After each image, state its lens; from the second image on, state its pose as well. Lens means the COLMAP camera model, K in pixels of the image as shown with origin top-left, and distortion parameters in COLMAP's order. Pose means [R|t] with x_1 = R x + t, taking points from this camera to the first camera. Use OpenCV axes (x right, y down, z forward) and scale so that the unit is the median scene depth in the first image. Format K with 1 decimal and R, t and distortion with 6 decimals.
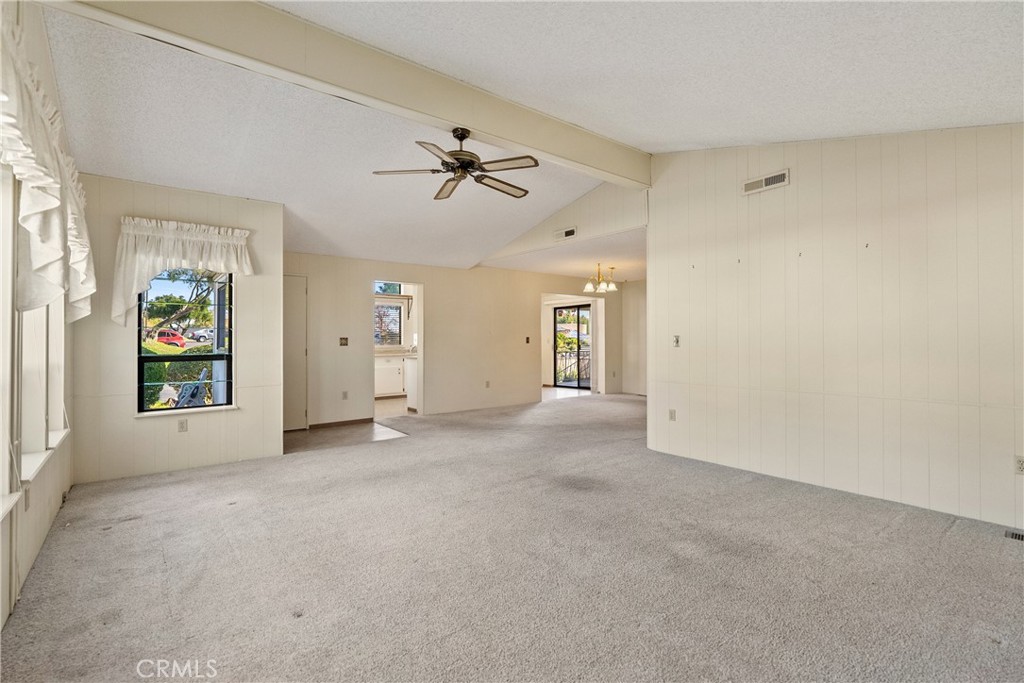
lens RADIAL K [[473.7, 0, 511.9], [0, 473.7, 336.9], [0, 0, 1]] dist [-0.016301, -0.000008]
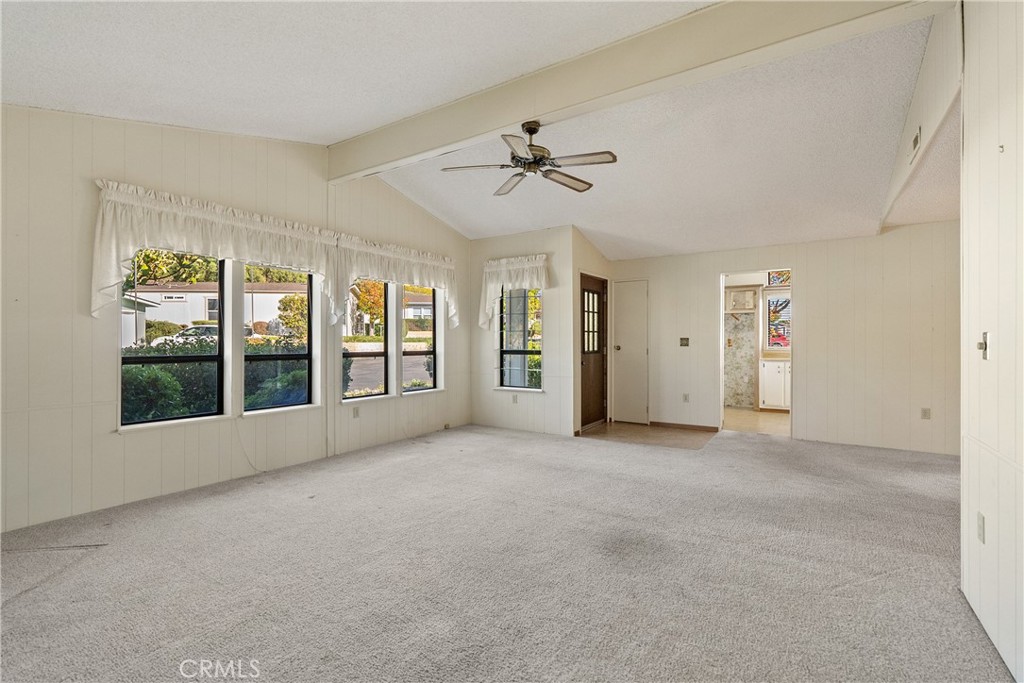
lens RADIAL K [[471.5, 0, 512.0], [0, 471.5, 341.5], [0, 0, 1]] dist [-0.001081, 0.000617]
pose [[0.308520, 0.008924, -0.951176, 0.685785], [-0.000656, 0.999958, 0.009169, 0.000497], [0.951218, -0.002205, 0.308512, 0.561681]]
